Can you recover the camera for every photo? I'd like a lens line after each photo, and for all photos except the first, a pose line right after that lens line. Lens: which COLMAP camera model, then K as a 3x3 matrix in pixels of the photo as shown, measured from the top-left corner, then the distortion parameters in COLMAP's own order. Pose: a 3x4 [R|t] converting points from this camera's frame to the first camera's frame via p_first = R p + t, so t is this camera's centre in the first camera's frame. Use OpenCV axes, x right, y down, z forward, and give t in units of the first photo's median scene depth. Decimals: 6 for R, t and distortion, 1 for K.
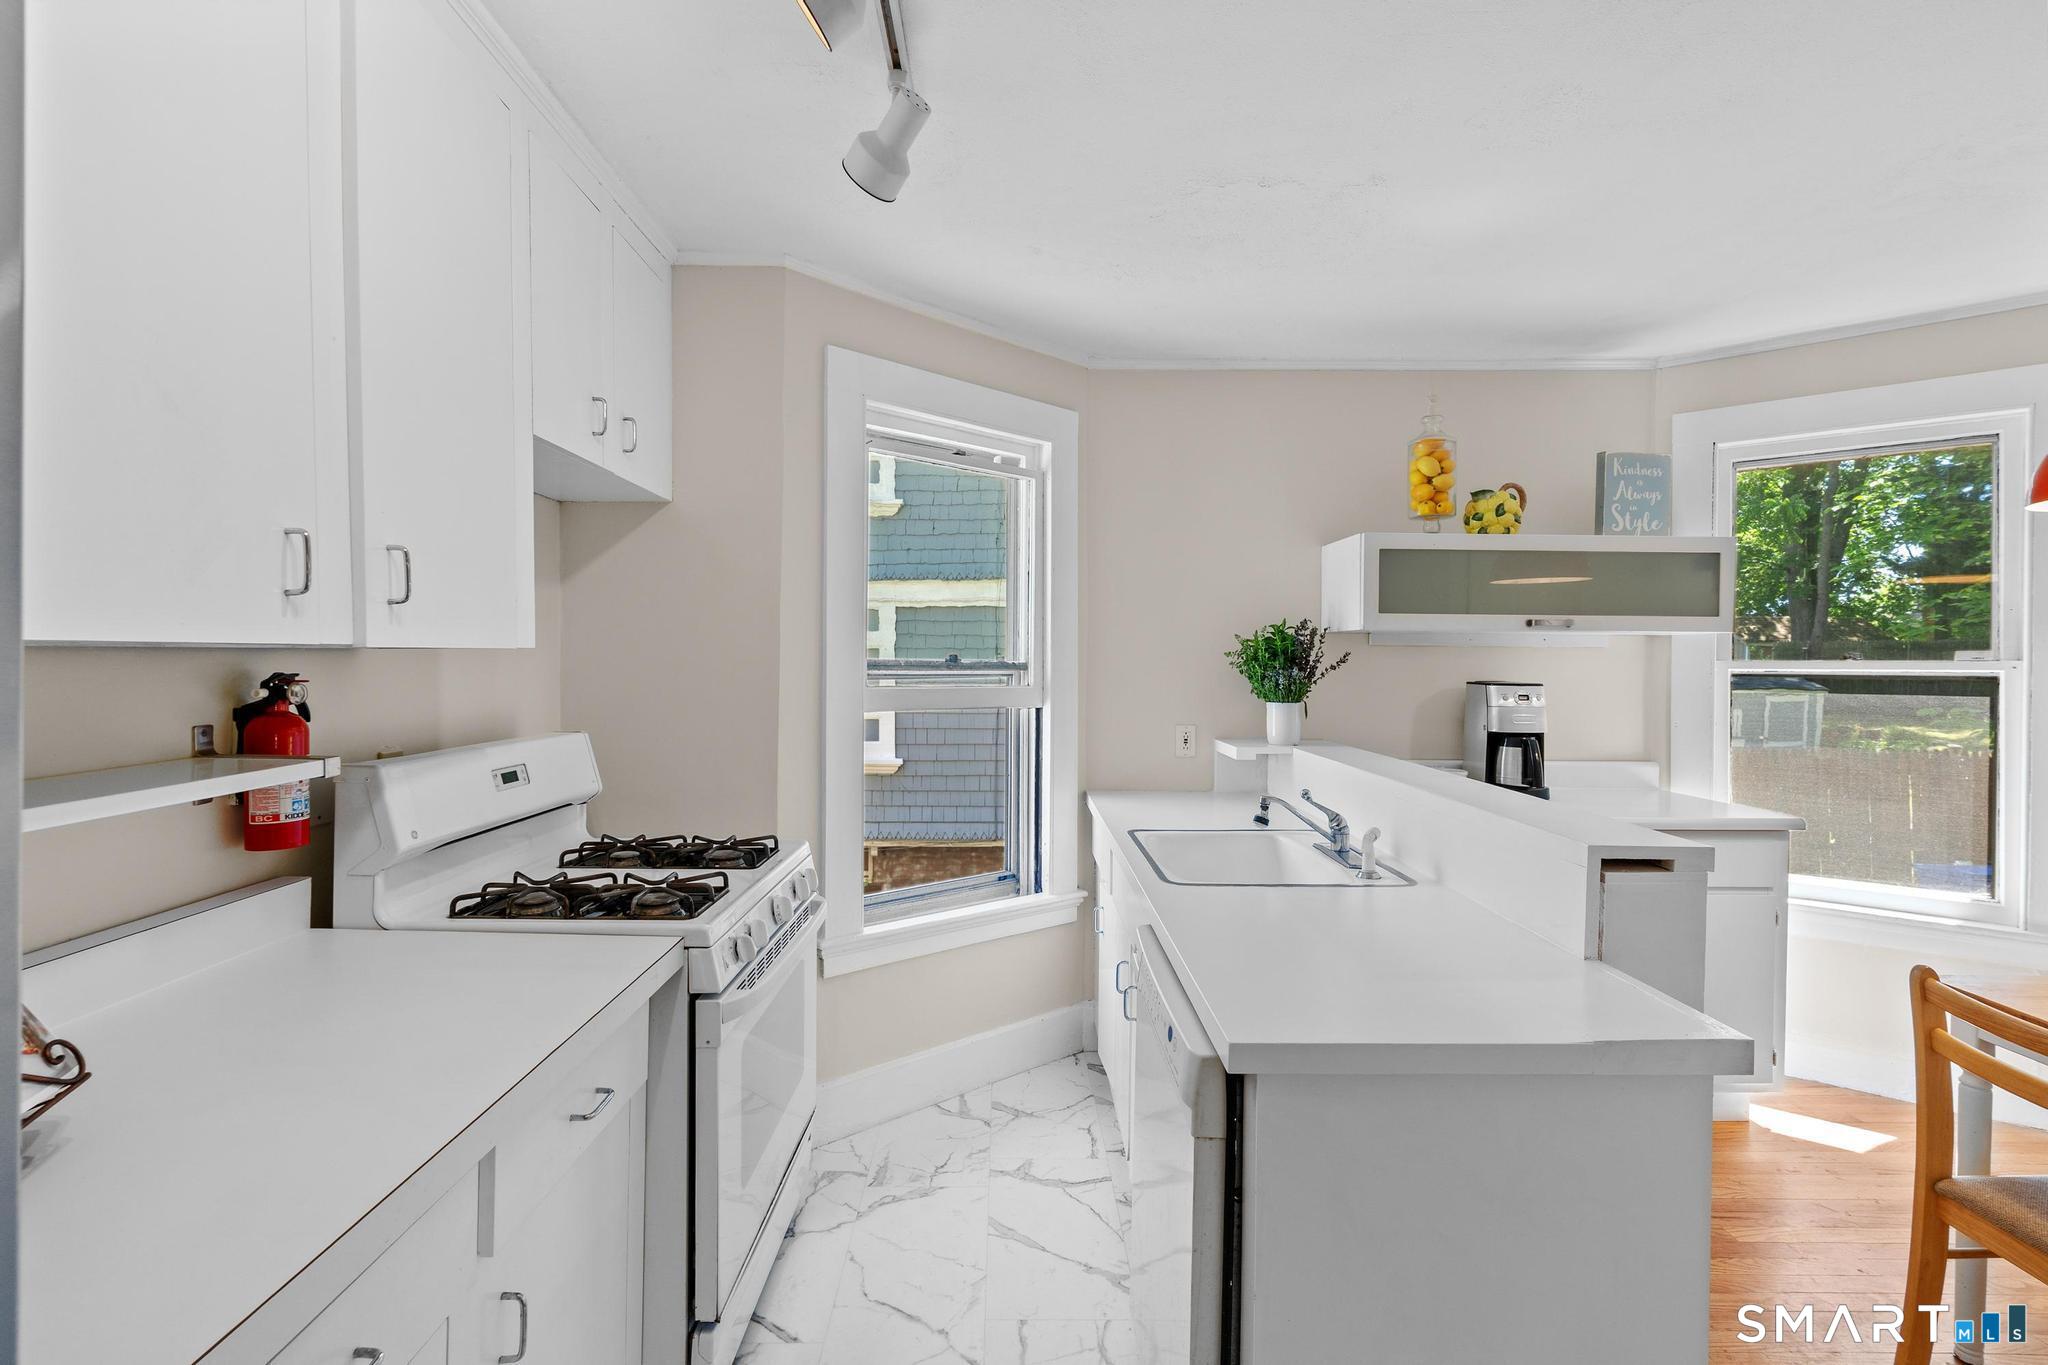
lens RADIAL K [[927.5, 0, 1023.2], [0, 927.5, 669.8], [0, 0, 1]] dist [-0.001390, 0.001002]
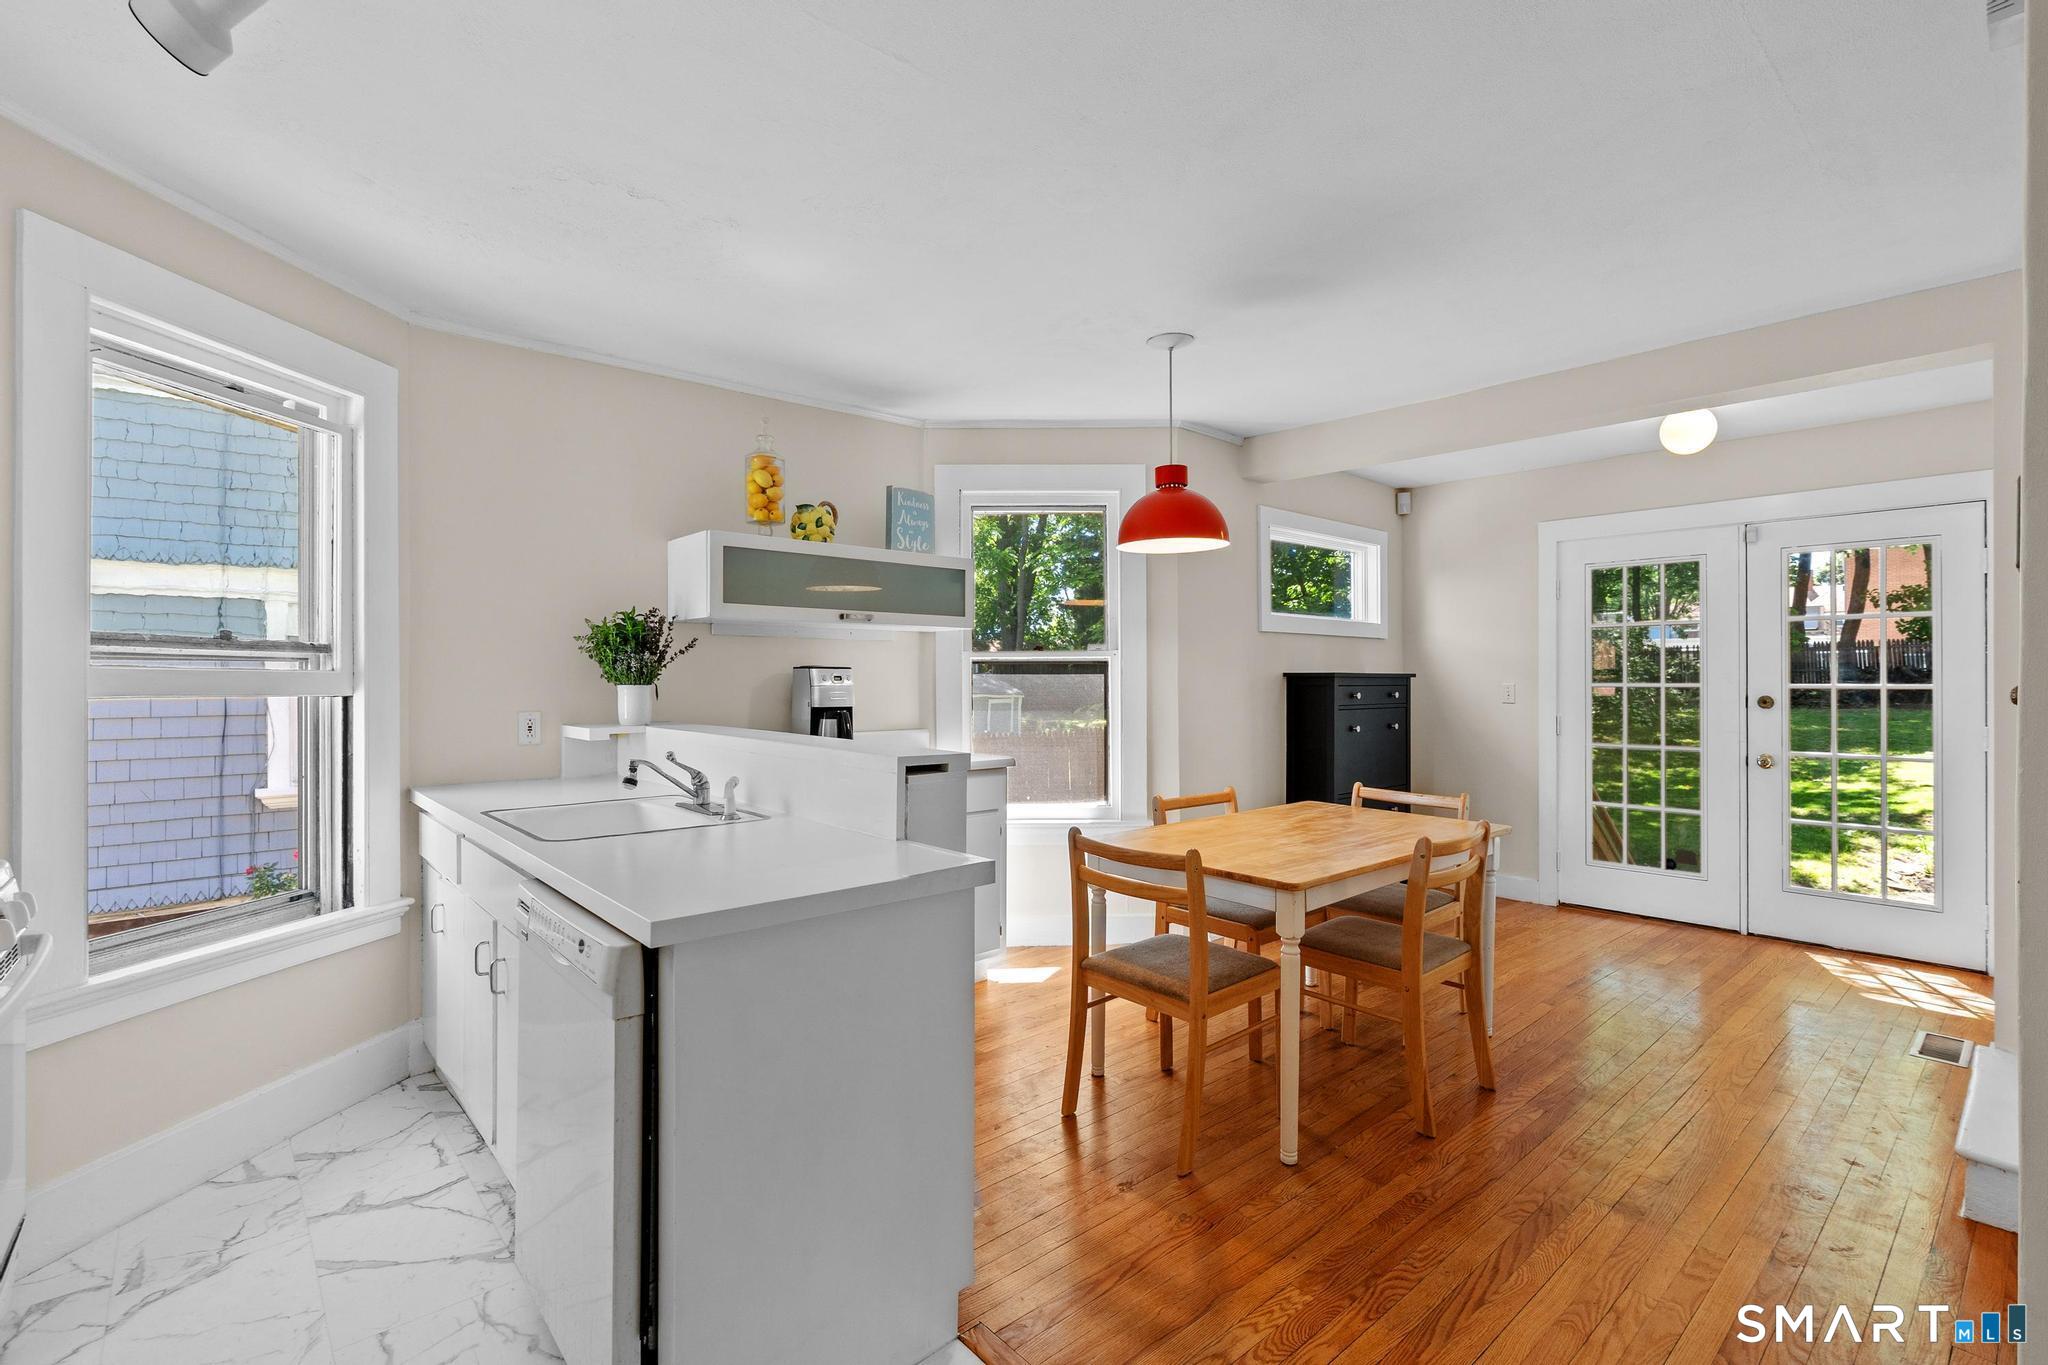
lens RADIAL K [[929.5, 0, 1024.0], [0, 929.5, 682.5], [0, 0, 1]] dist [-0.012861, 0.000948]
pose [[0.755238, -0.008624, 0.655394, -0.077714], [0.014266, 0.999893, -0.003282, 0.043636], [-0.655296, 0.011829, 0.755280, -0.085336]]
